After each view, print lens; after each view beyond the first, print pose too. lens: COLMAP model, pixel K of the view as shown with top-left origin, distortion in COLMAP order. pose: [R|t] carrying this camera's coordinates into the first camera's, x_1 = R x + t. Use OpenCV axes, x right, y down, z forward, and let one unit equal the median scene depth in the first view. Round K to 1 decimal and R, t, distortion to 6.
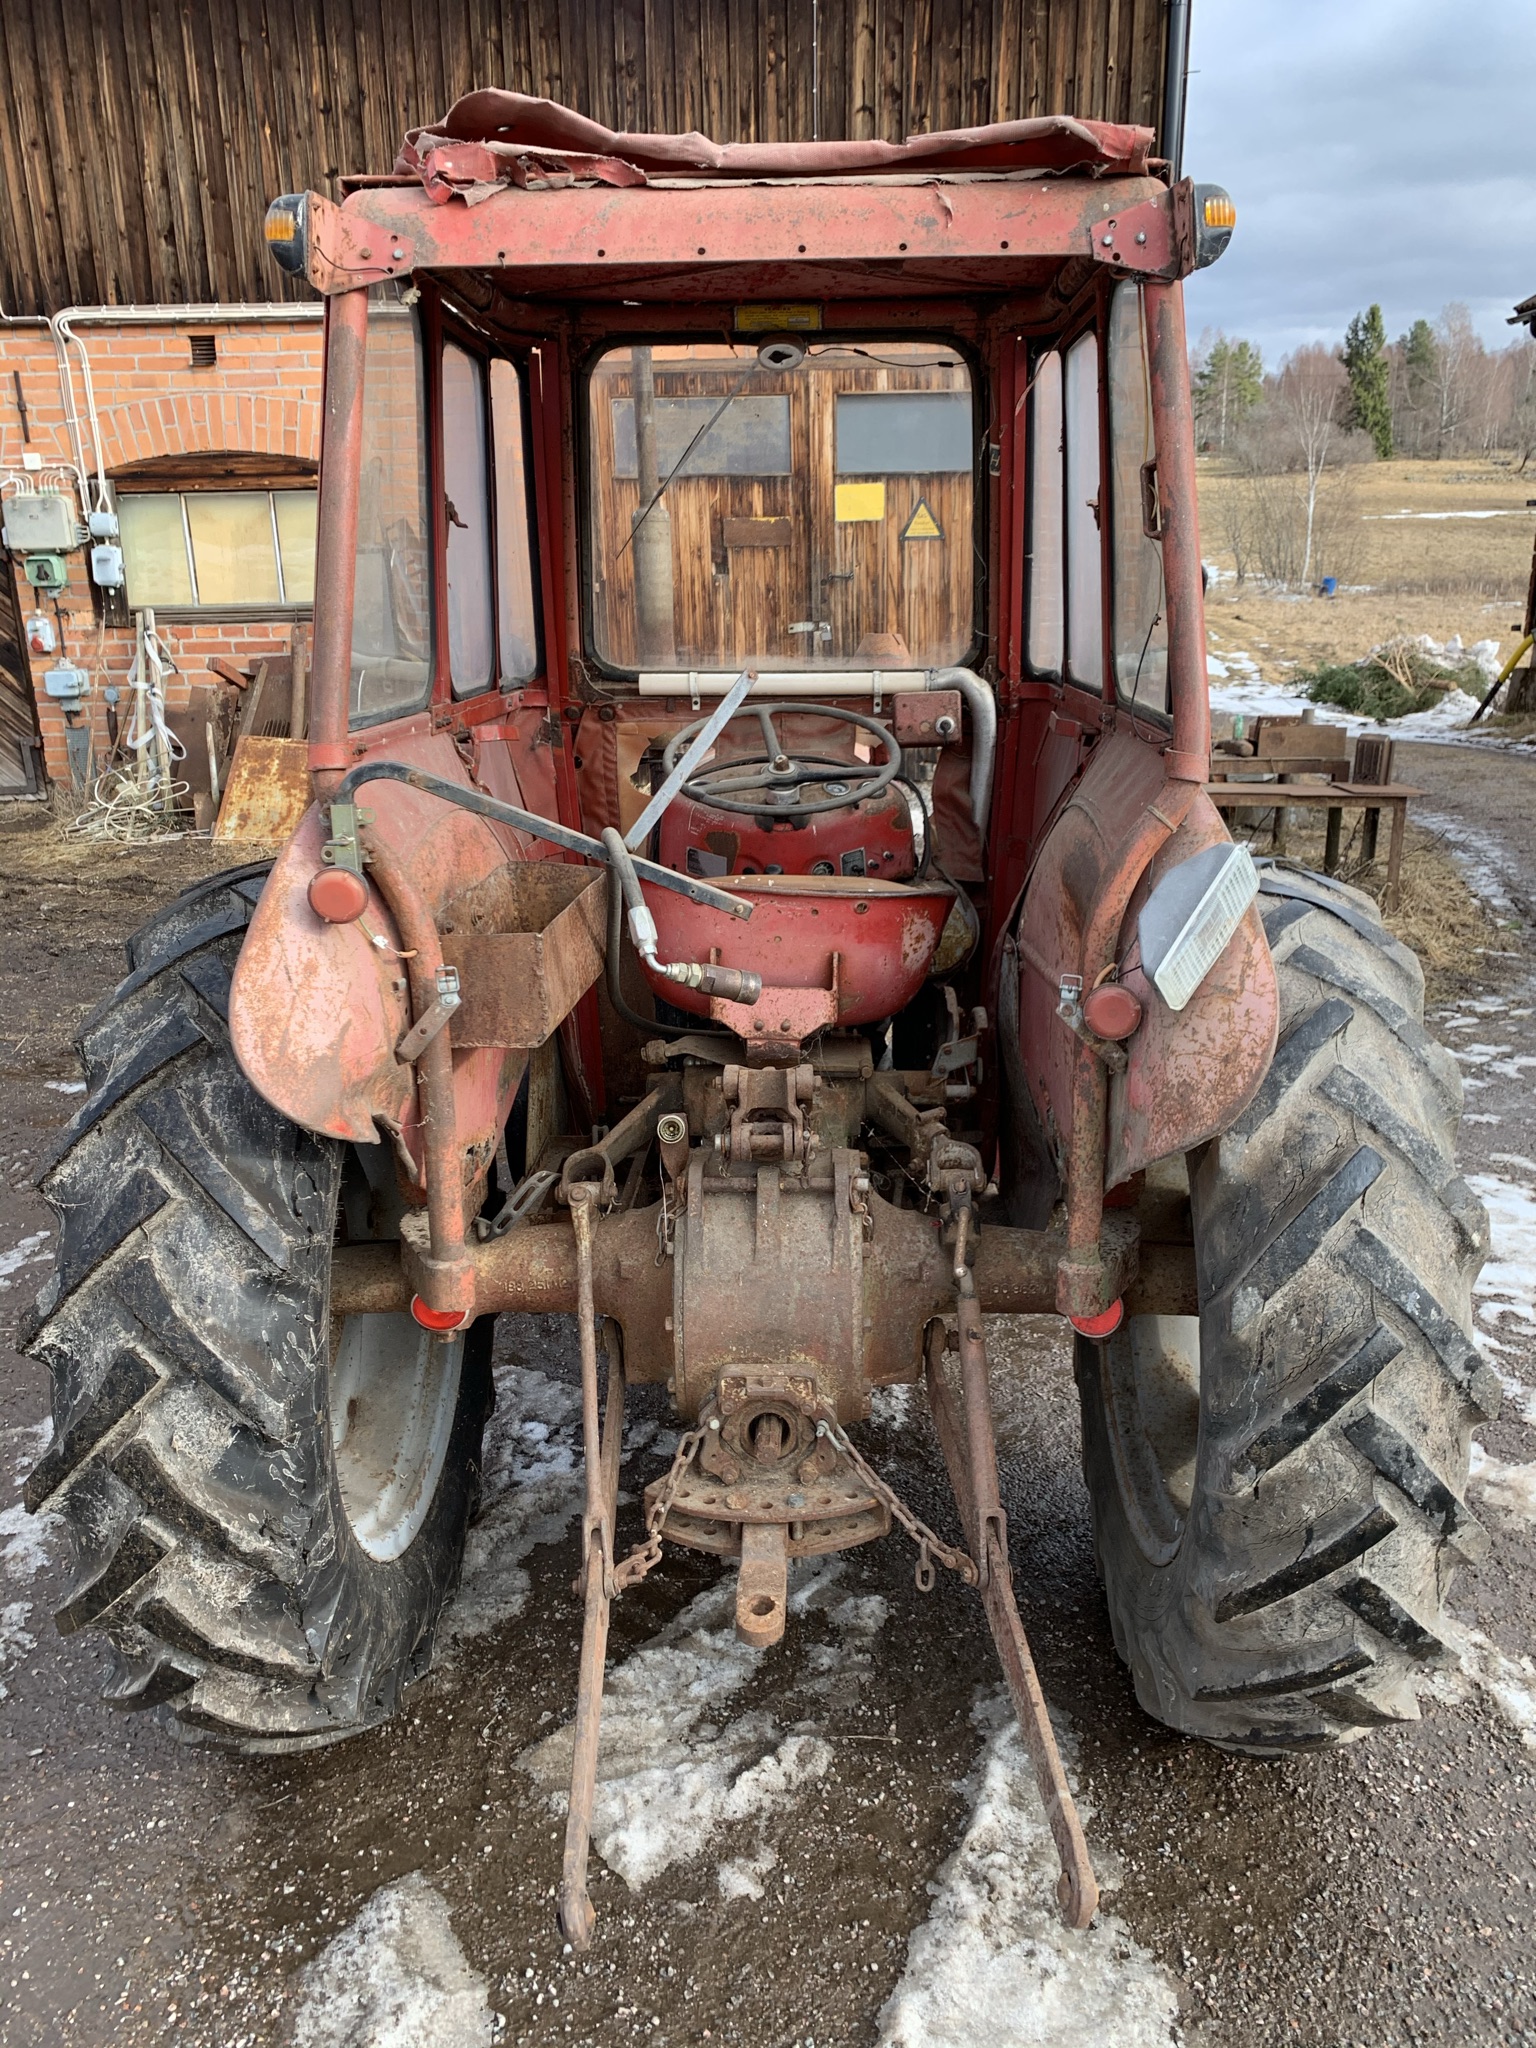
lens RADIAL K [[1592.7, 0, 765.9], [0, 1592.7, 1030.8], [0, 0, 1]] dist [0.032086, -0.028756]
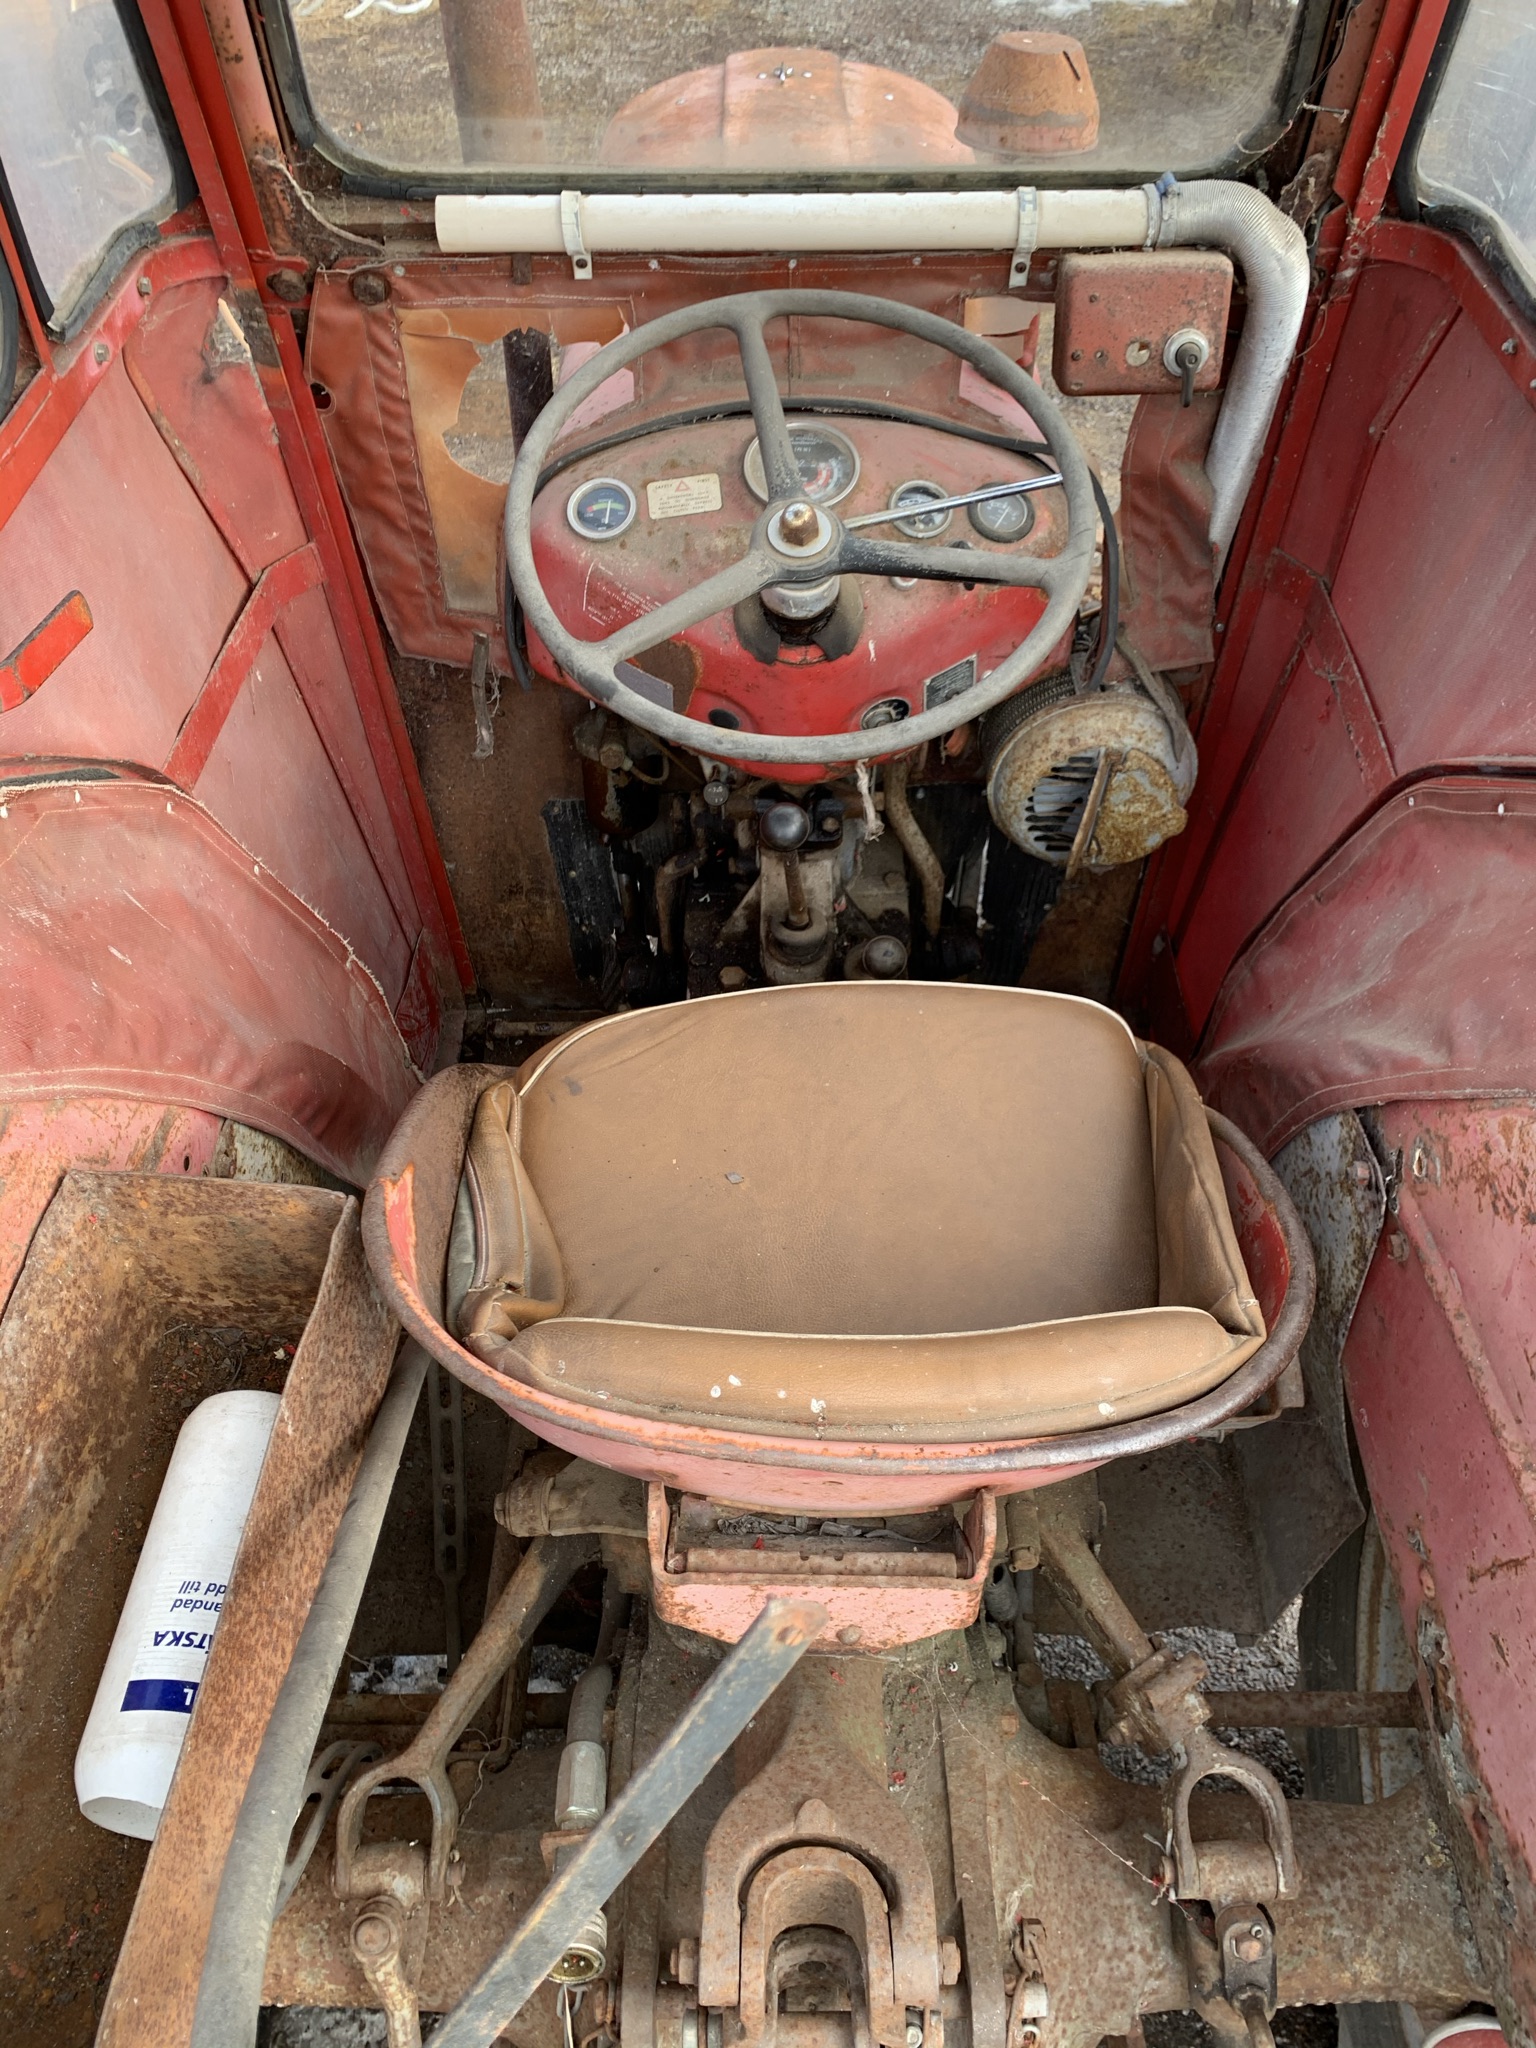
lens RADIAL K [[1592.7, 0, 775.8], [0, 1592.7, 1016.2], [0, 0, 1]] dist [0.032086, -0.028756]
pose [[0.999335, -0.024444, 0.027059, -0.009535], [0.007591, 0.865264, 0.501259, -0.245992], [-0.035666, -0.500721, 0.864874, 0.543179]]
